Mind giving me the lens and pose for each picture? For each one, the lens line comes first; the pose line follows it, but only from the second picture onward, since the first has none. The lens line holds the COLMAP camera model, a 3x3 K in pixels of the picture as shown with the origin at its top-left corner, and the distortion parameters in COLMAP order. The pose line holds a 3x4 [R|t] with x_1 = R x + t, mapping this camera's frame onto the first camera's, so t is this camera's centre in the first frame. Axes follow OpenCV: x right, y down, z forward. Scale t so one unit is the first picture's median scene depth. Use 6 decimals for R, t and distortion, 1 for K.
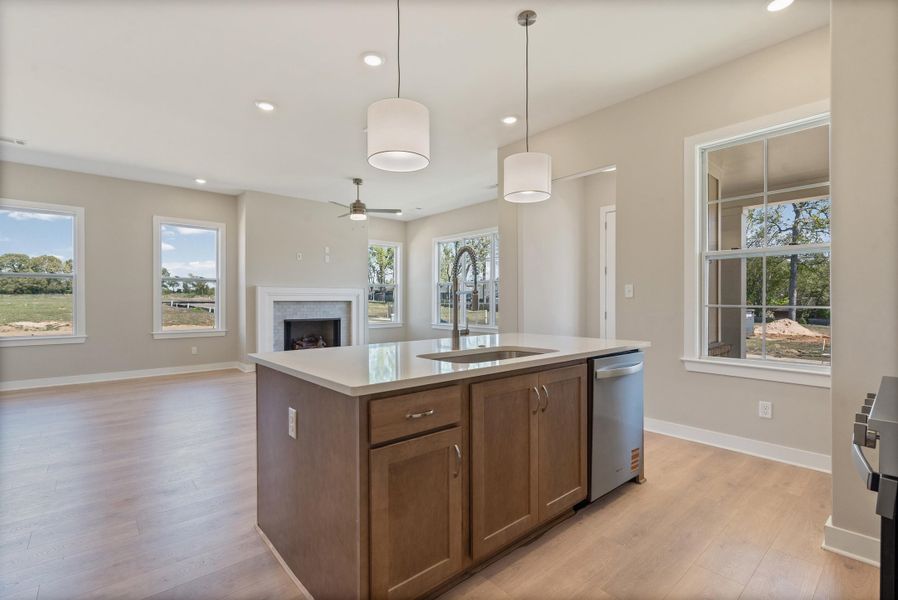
lens RADIAL K [[417.0, 0, 449.0], [0, 417.0, 300.0], [0, 0, 1]] dist [-0.000322, 0.000075]
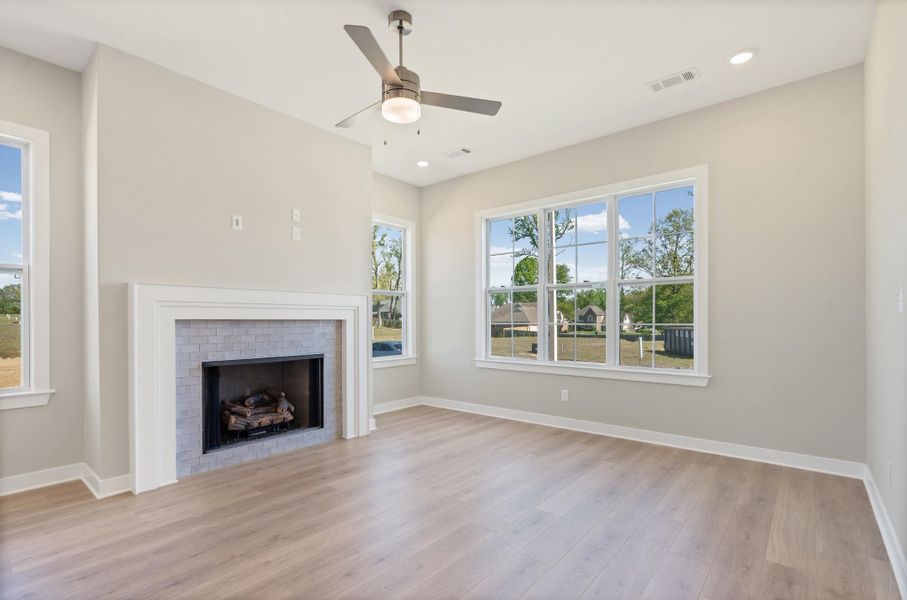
lens RADIAL K [[430.7, 0, 452.9], [0, 430.7, 321.8], [0, 0, 1]] dist [0.000598, 0.000196]
pose [[0.988231, -0.001885, 0.152954, -0.205074], [0.001043, 0.999984, 0.005588, 0.002161], [-0.152962, -0.005362, 0.988217, 0.514081]]
